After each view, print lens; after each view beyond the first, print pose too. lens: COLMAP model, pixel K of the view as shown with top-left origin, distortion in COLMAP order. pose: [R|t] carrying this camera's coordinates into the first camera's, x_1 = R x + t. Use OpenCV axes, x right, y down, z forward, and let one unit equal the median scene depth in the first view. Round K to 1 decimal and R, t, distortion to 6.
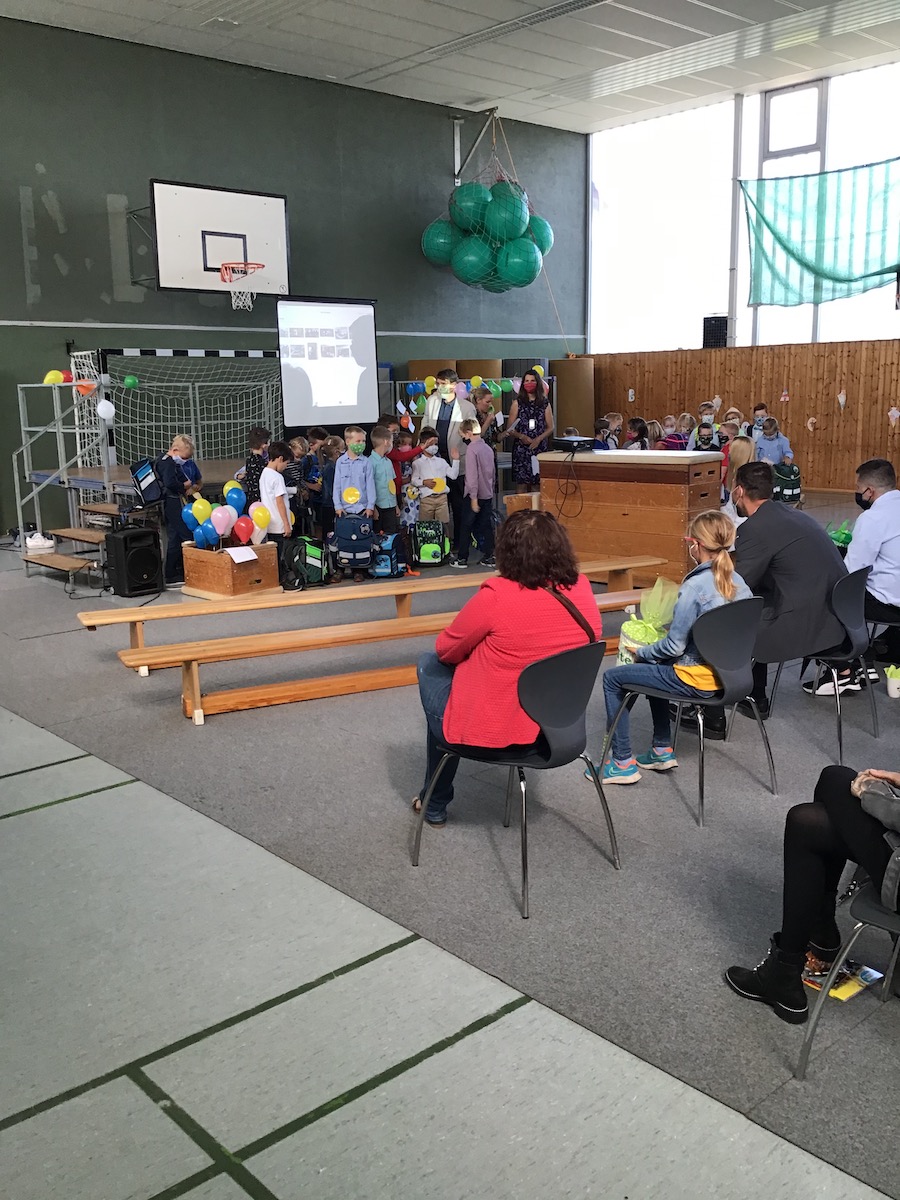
lens RADIAL K [[1100.5, 0, 450.0], [0, 1100.5, 600.0], [0, 0, 1]] dist [0.114651, -0.268390]
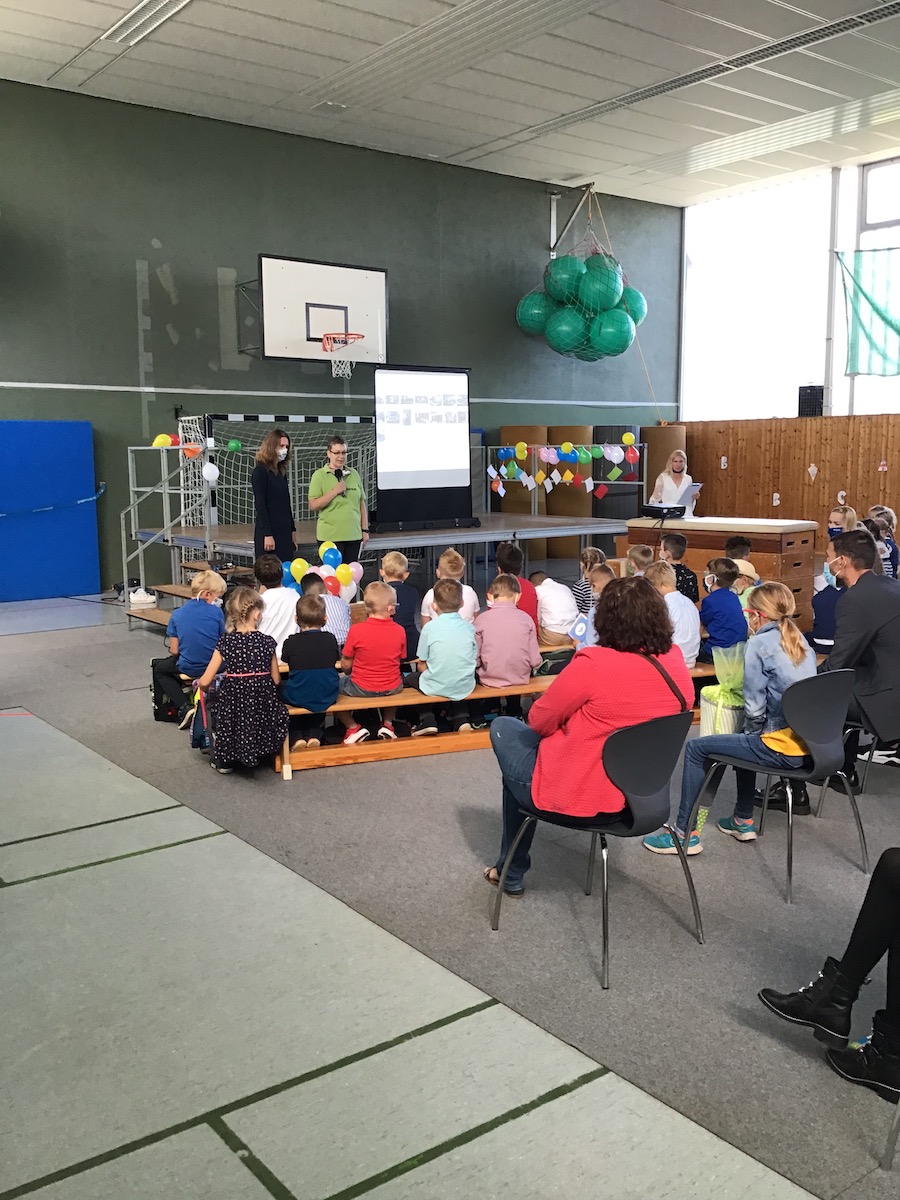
lens RADIAL K [[1097.9, 0, 442.9], [0, 1097.9, 597.3], [0, 0, 1]] dist [0.112232, -0.275768]
pose [[0.996060, 0.022015, -0.085906, 0.000322], [-0.026989, 0.997999, -0.057176, -0.000371], [0.084475, 0.059269, 0.994661, -0.005076]]
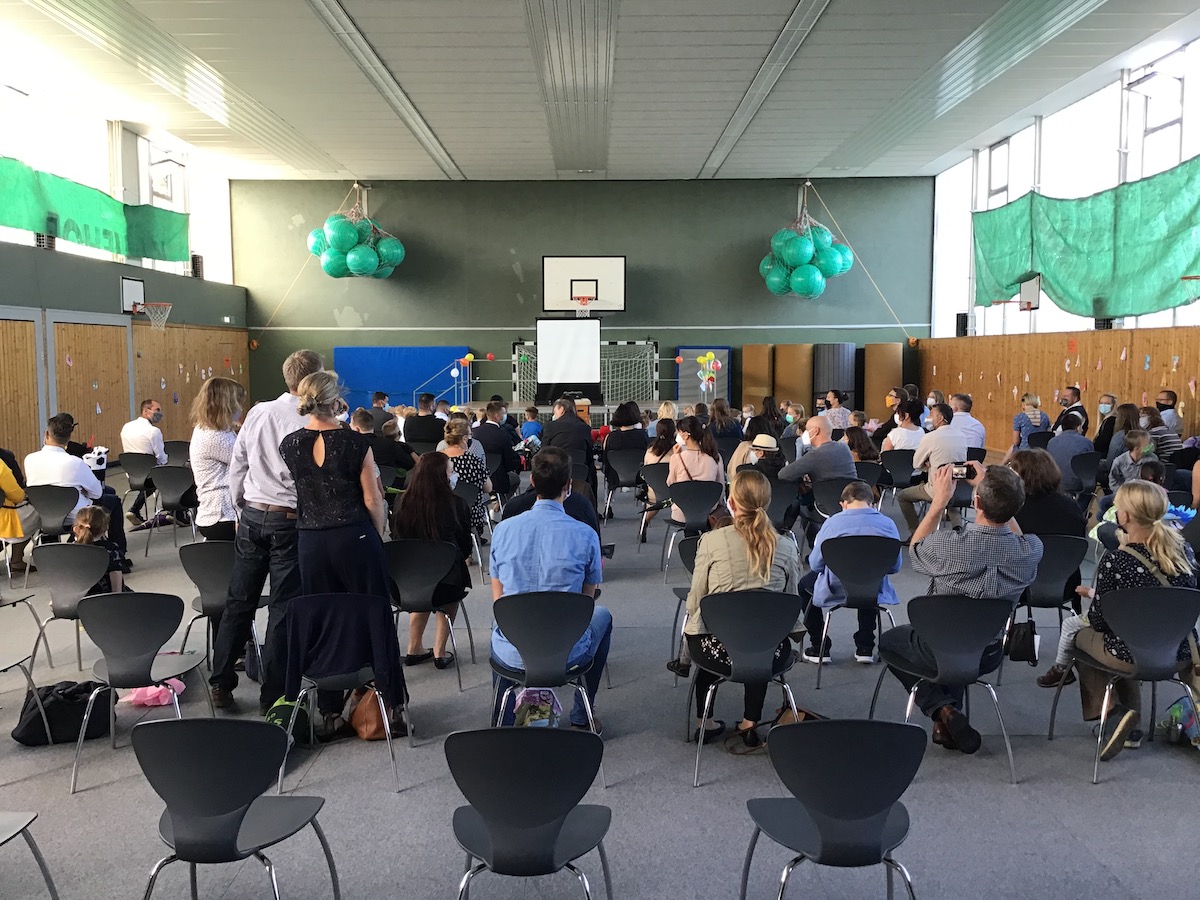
lens RADIAL K [[1100.5, 0, 600.0], [0, 1100.5, 450.0], [0, 0, 1]] dist [0.114651, -0.268390]
pose [[0.740642, 0.071659, -0.668067, 1.099981], [-0.134735, 0.989940, -0.043188, 0.025394], [0.658252, 0.121999, 0.742847, -0.316842]]
